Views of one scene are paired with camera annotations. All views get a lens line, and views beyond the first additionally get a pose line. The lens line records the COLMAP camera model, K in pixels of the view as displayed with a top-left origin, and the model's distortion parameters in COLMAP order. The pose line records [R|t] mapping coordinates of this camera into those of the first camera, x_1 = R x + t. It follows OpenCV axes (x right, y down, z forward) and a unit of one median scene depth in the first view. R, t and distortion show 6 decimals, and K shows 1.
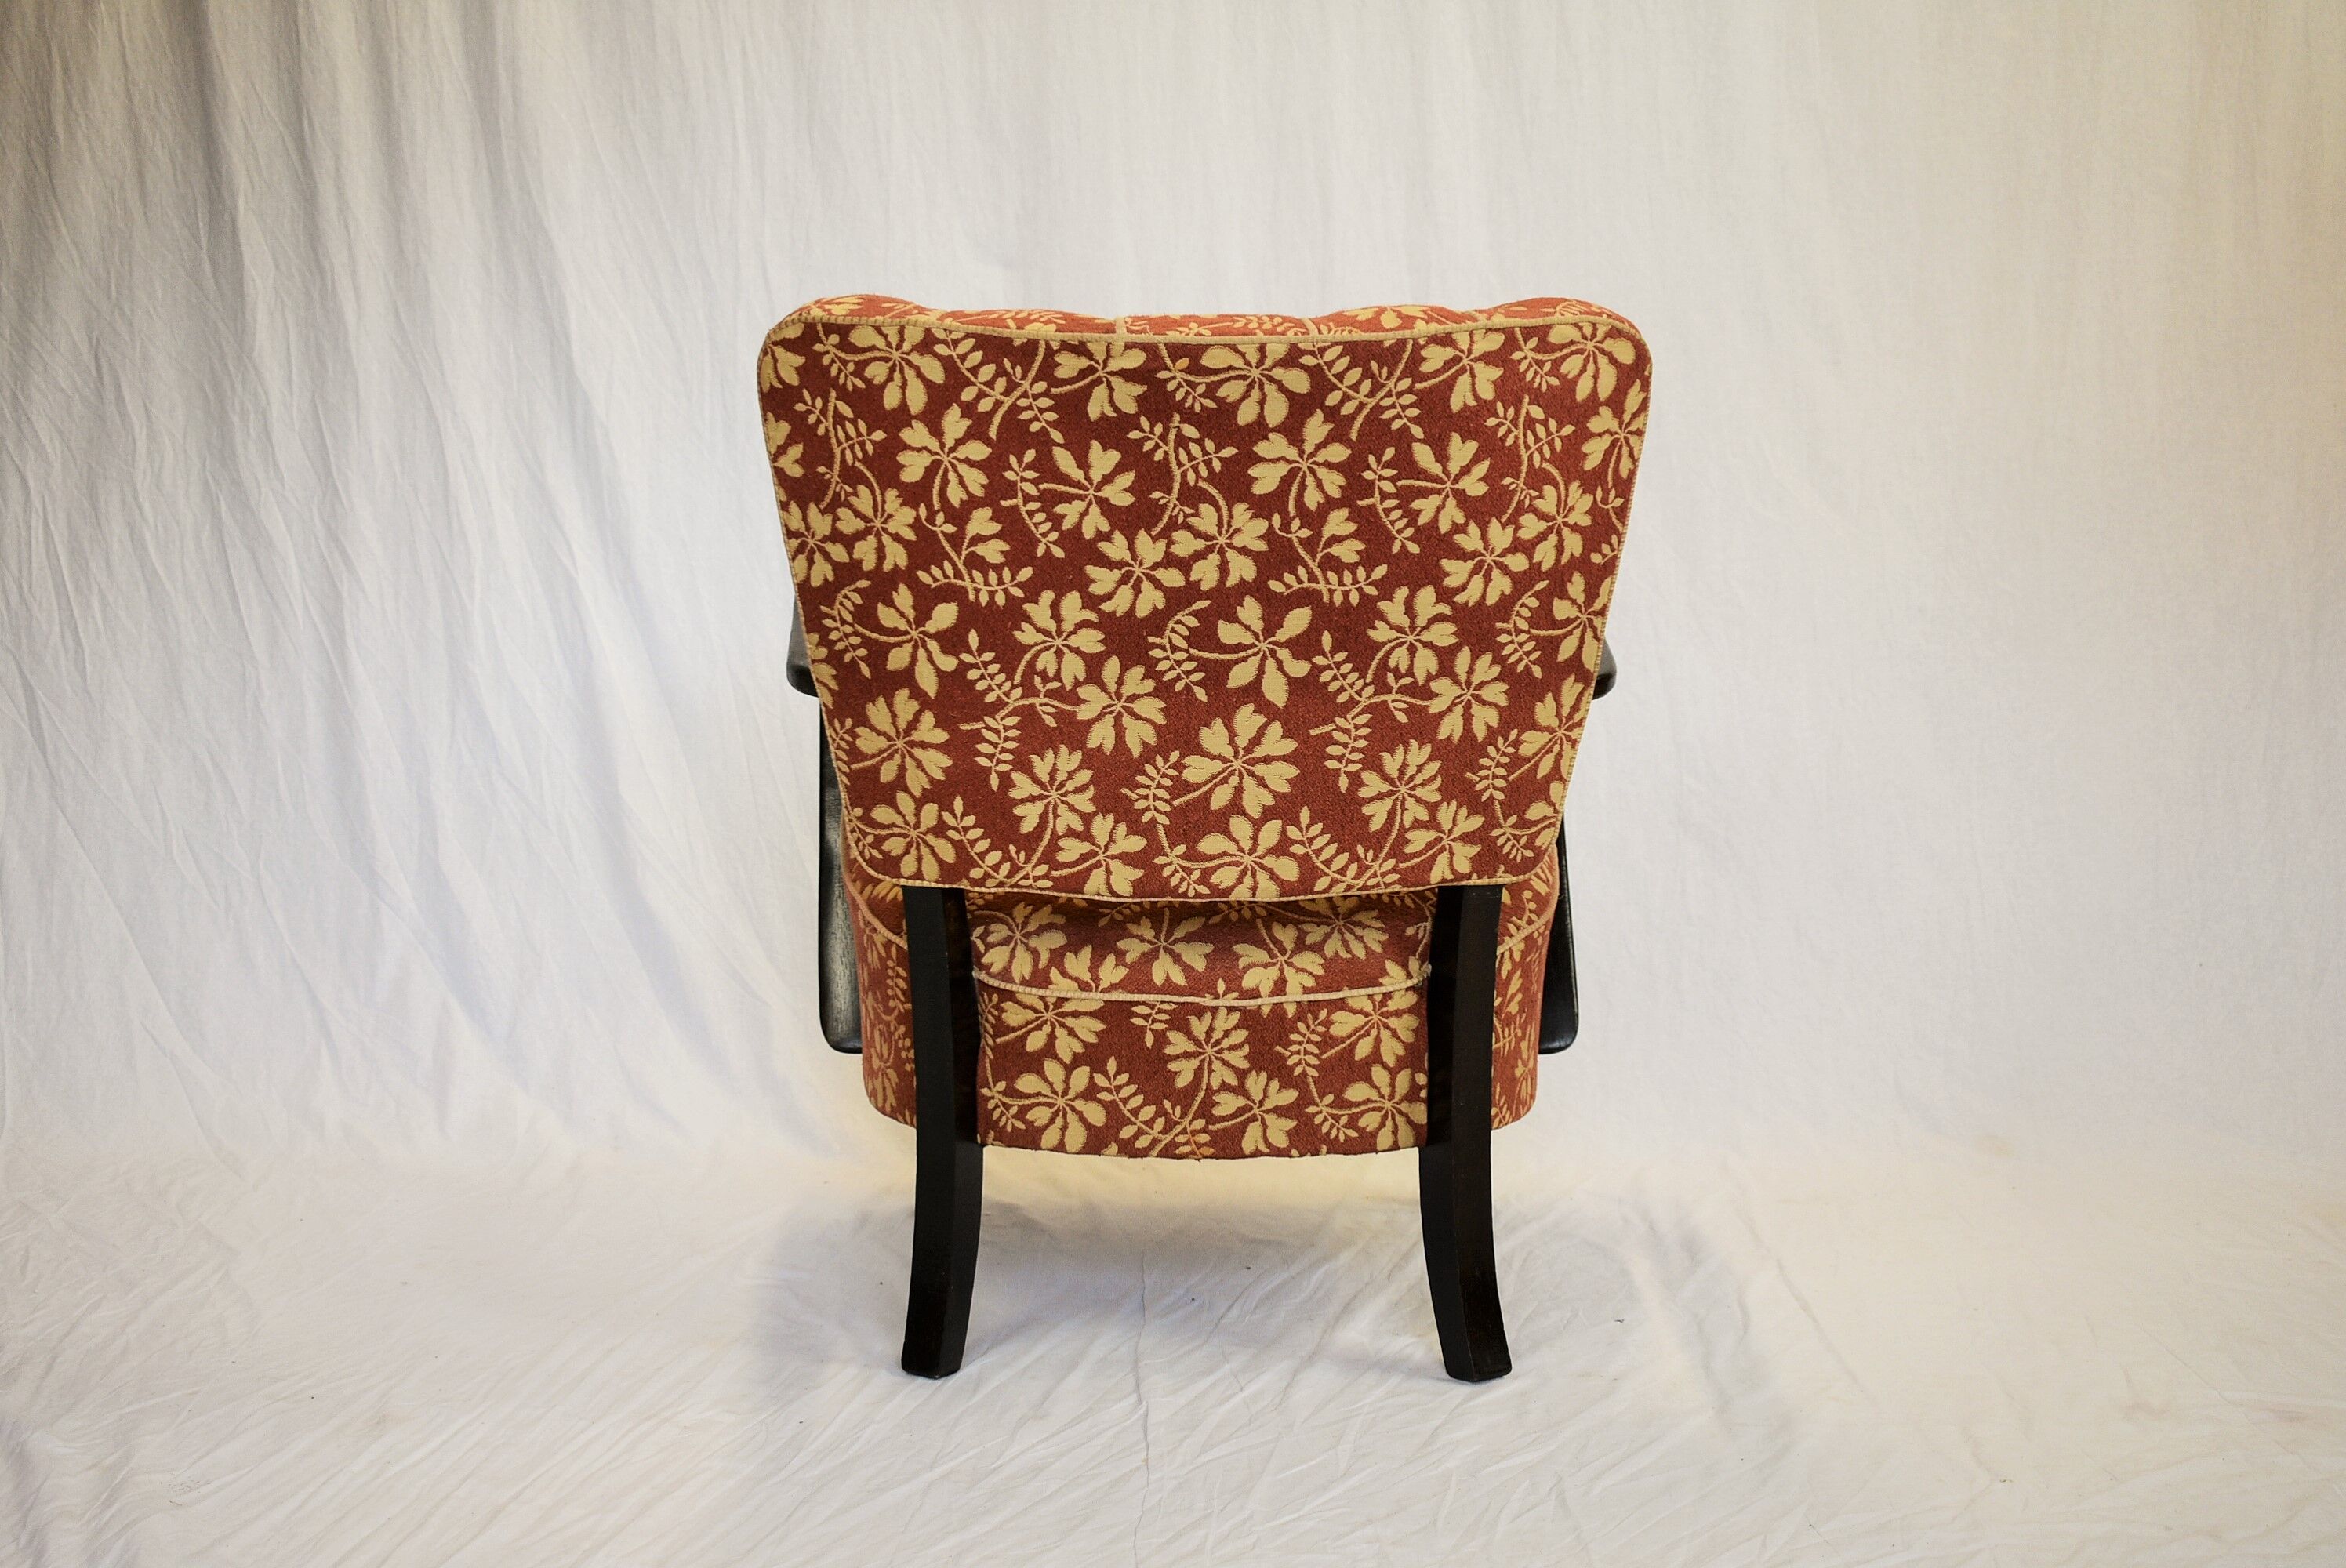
lens RADIAL K [[2892.8, 0, 1184.7], [0, 2892.8, 781.6], [0, 0, 1]] dist [-0.032412, 0.000000]
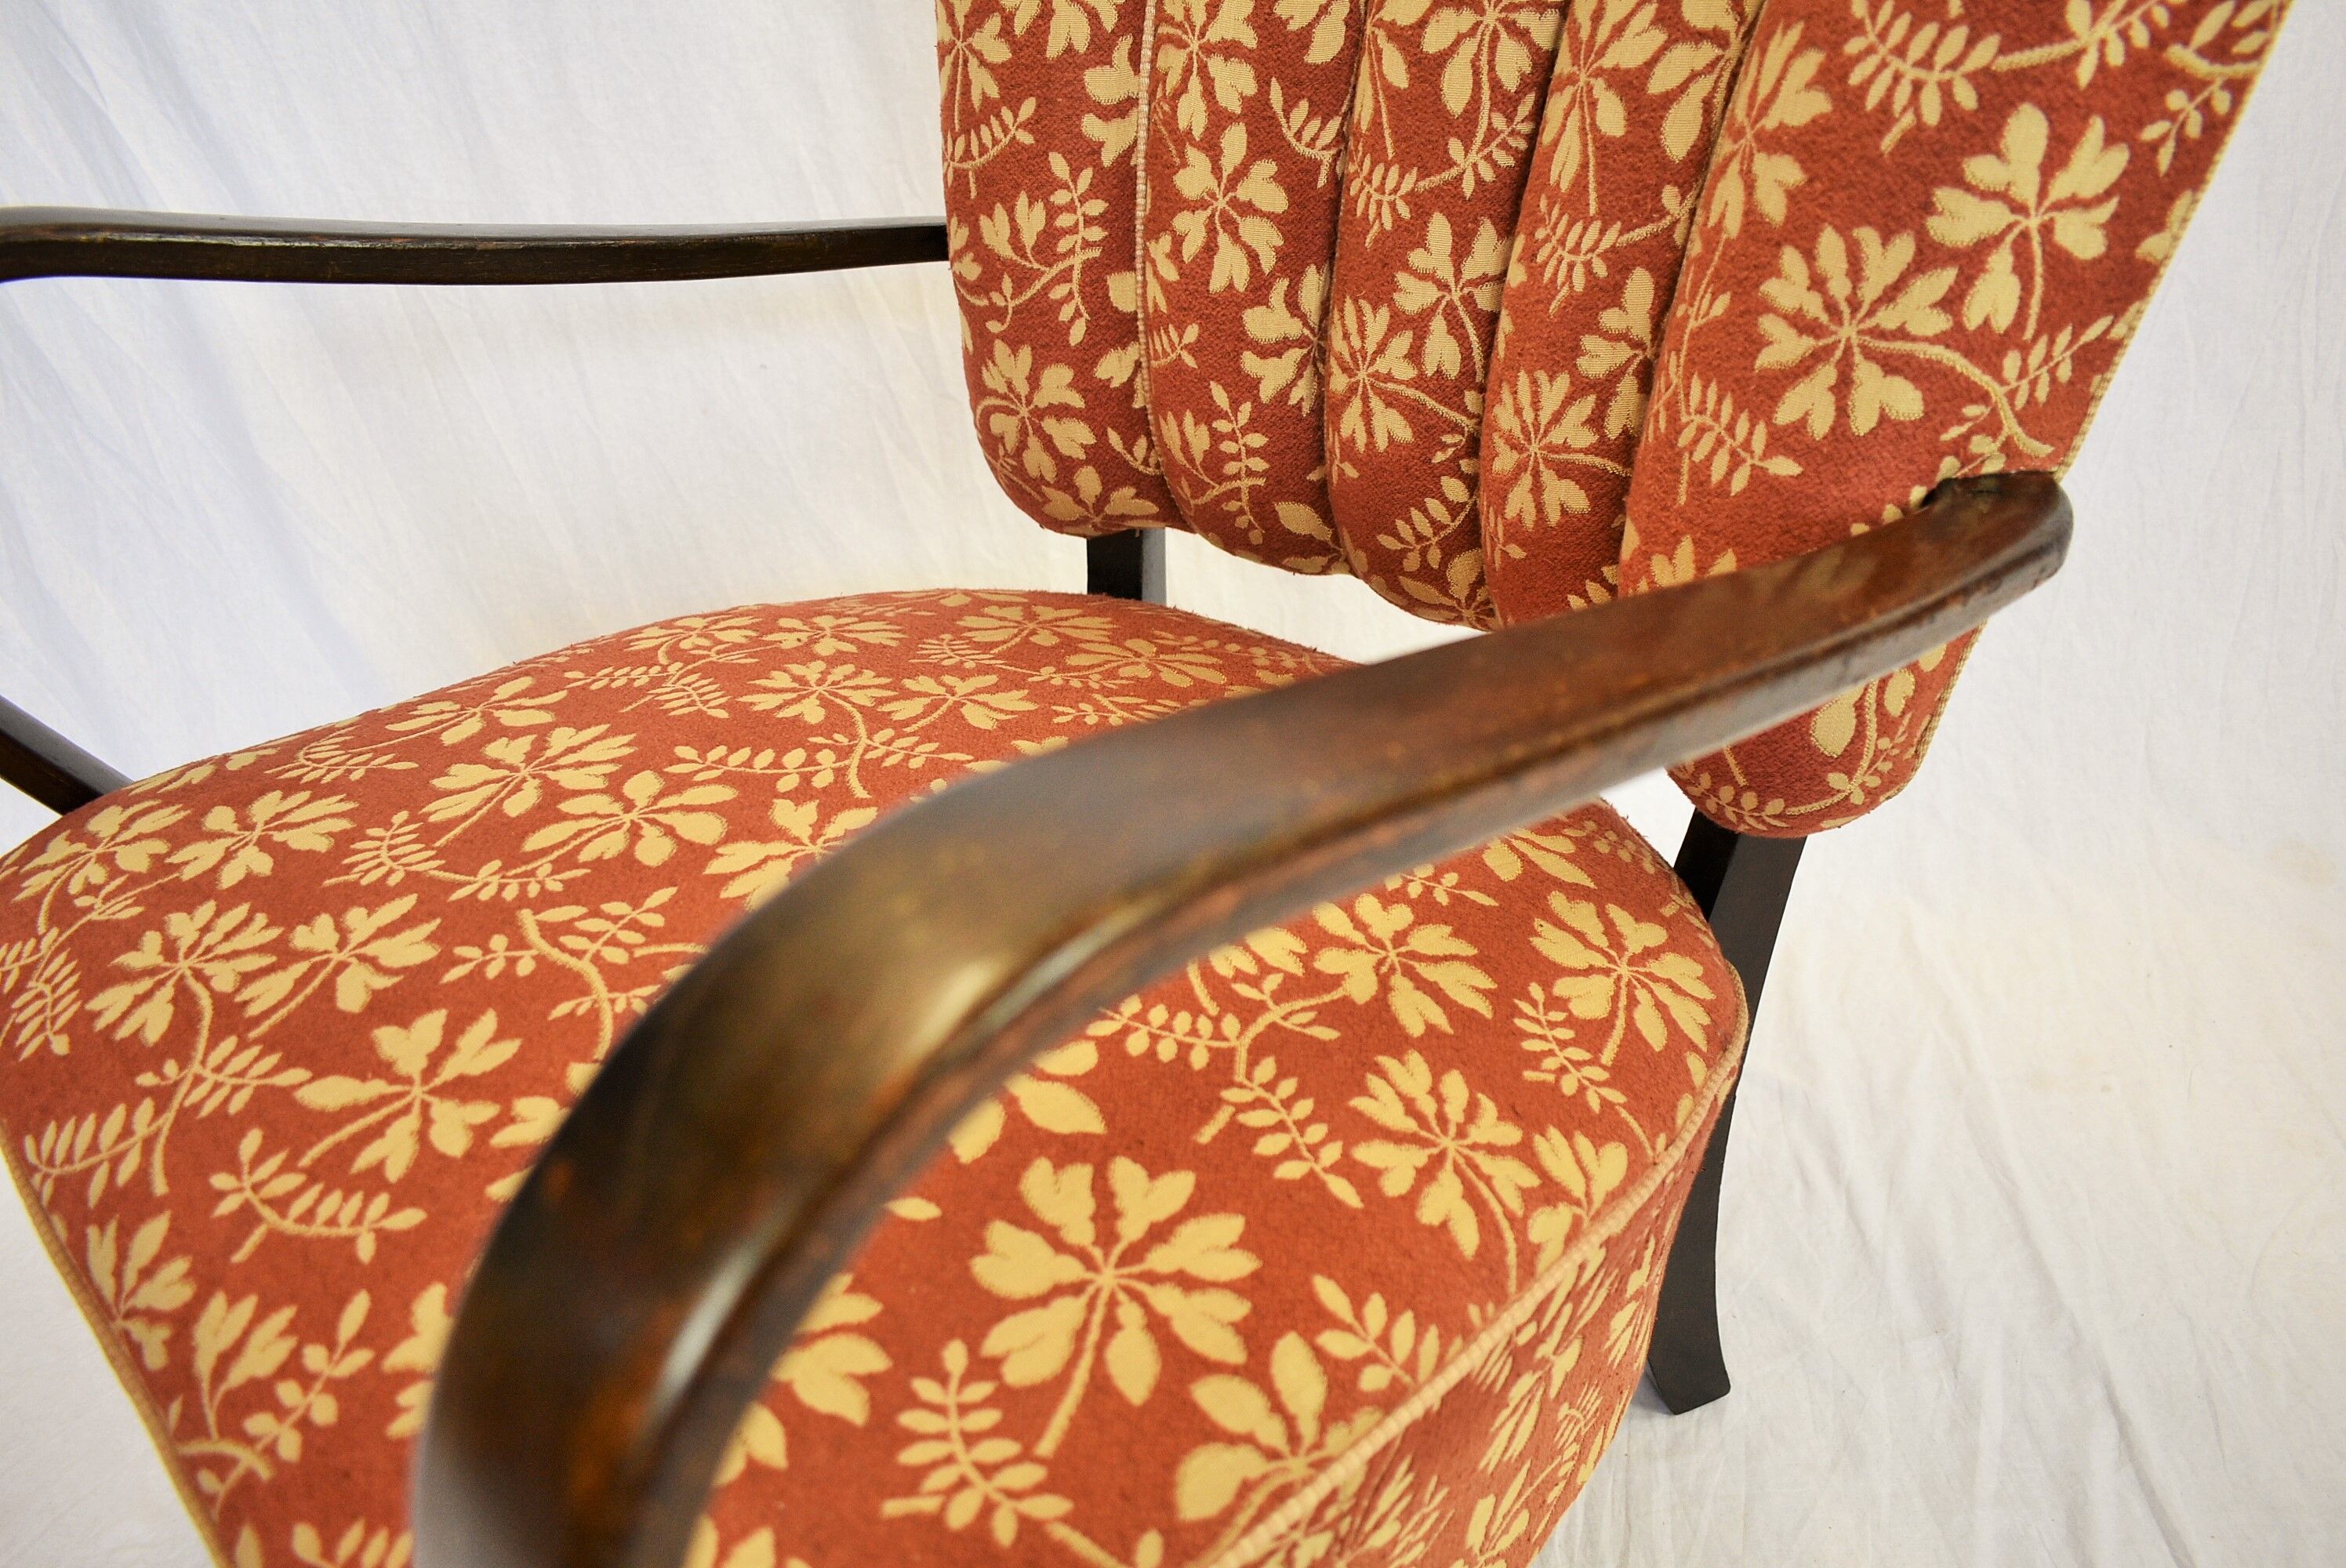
lens RADIAL K [[1789.7, 0, 1170.5], [0, 1789.7, 774.8], [0, 0, 1]] dist [-0.023901, 0.014064]
pose [[0.996129, -0.071492, -0.051147, 0.033400], [0.087223, 0.876121, 0.474135, -0.107606], [0.010914, -0.476760, 0.878966, 0.589854]]
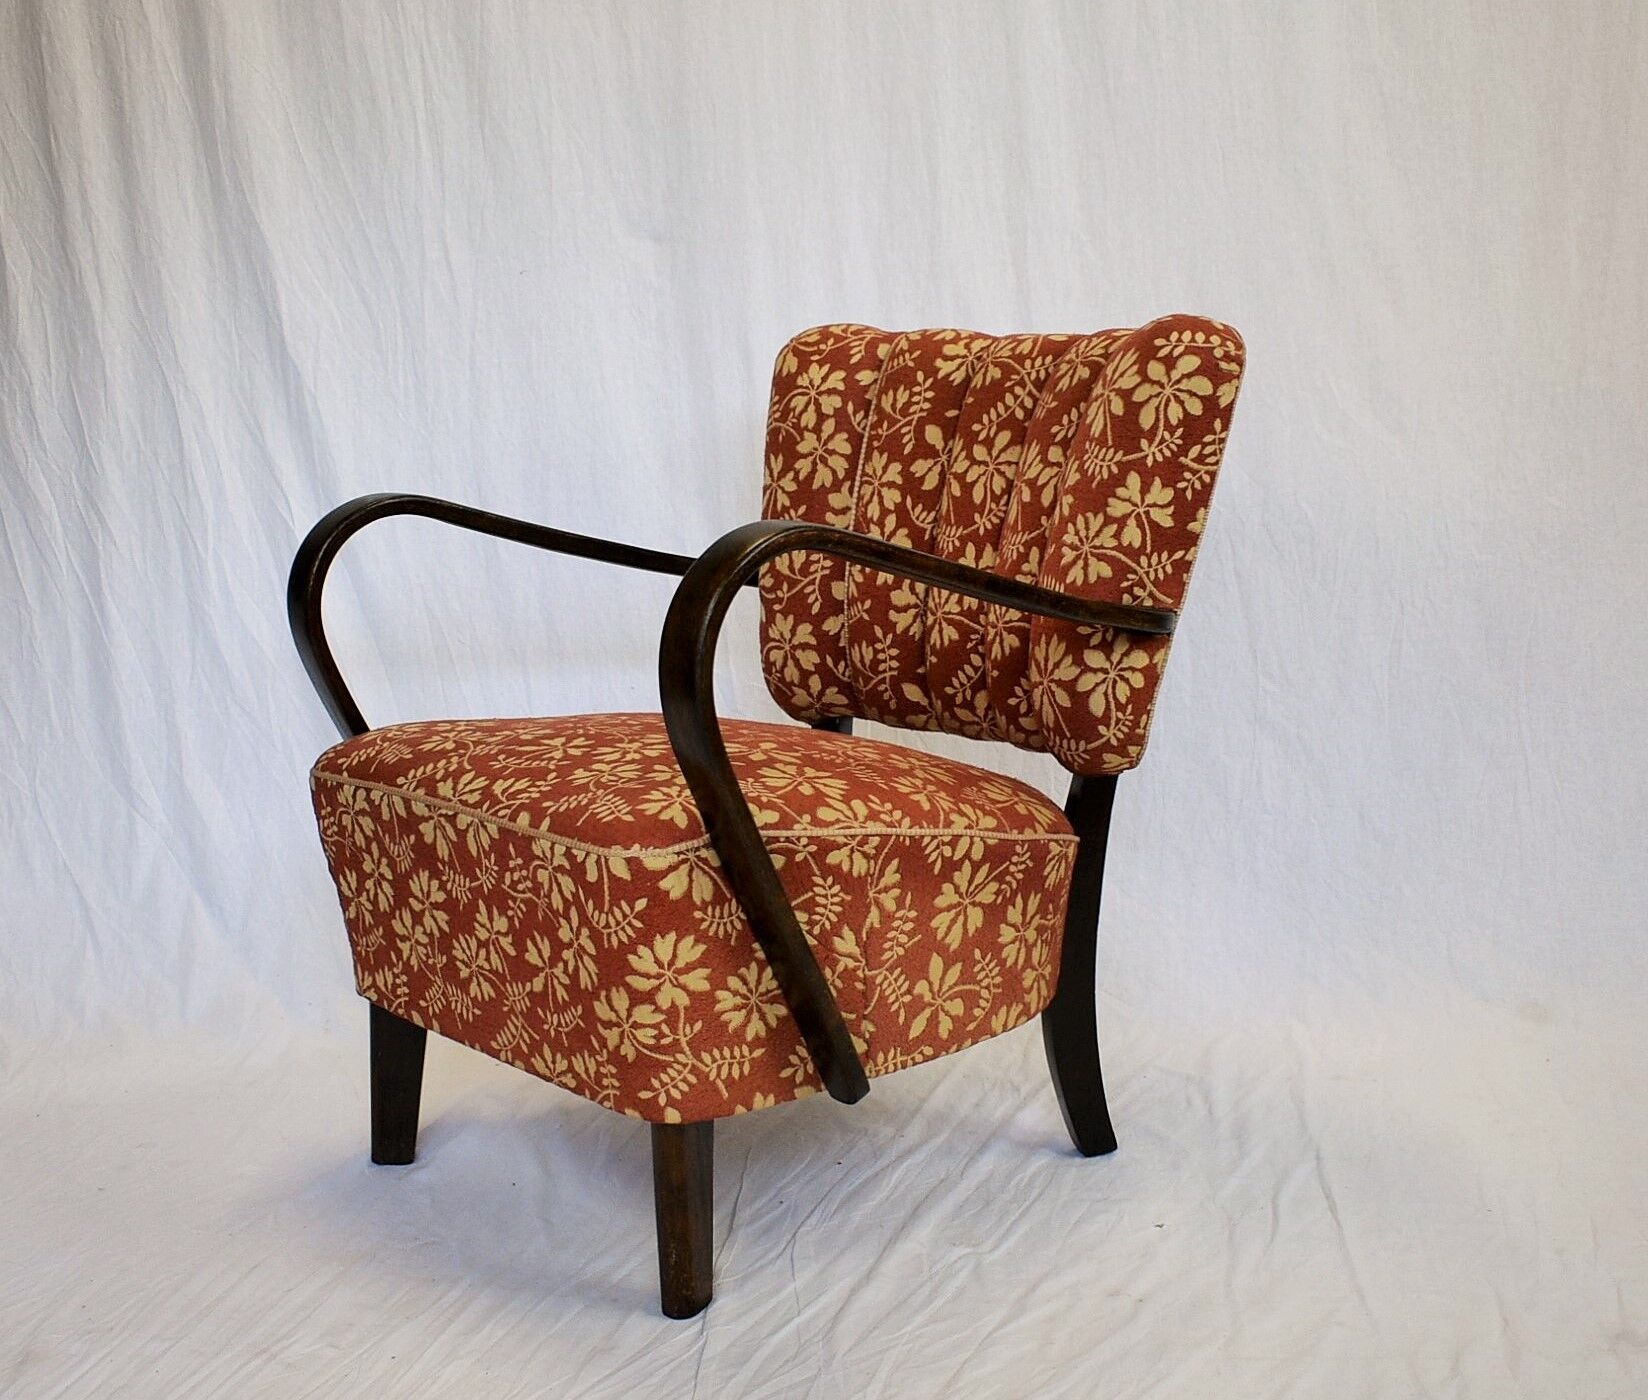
lens RADIAL K [[2275.0, 0, 824.7], [0, 2275.0, 698.8], [0, 0, 1]] dist [-0.022720, 0.000000]
pose [[0.996856, -0.022749, -0.075899, 0.069978], [0.027754, 0.997463, 0.065558, -0.056233], [0.074215, -0.067459, 0.994958, 0.103830]]
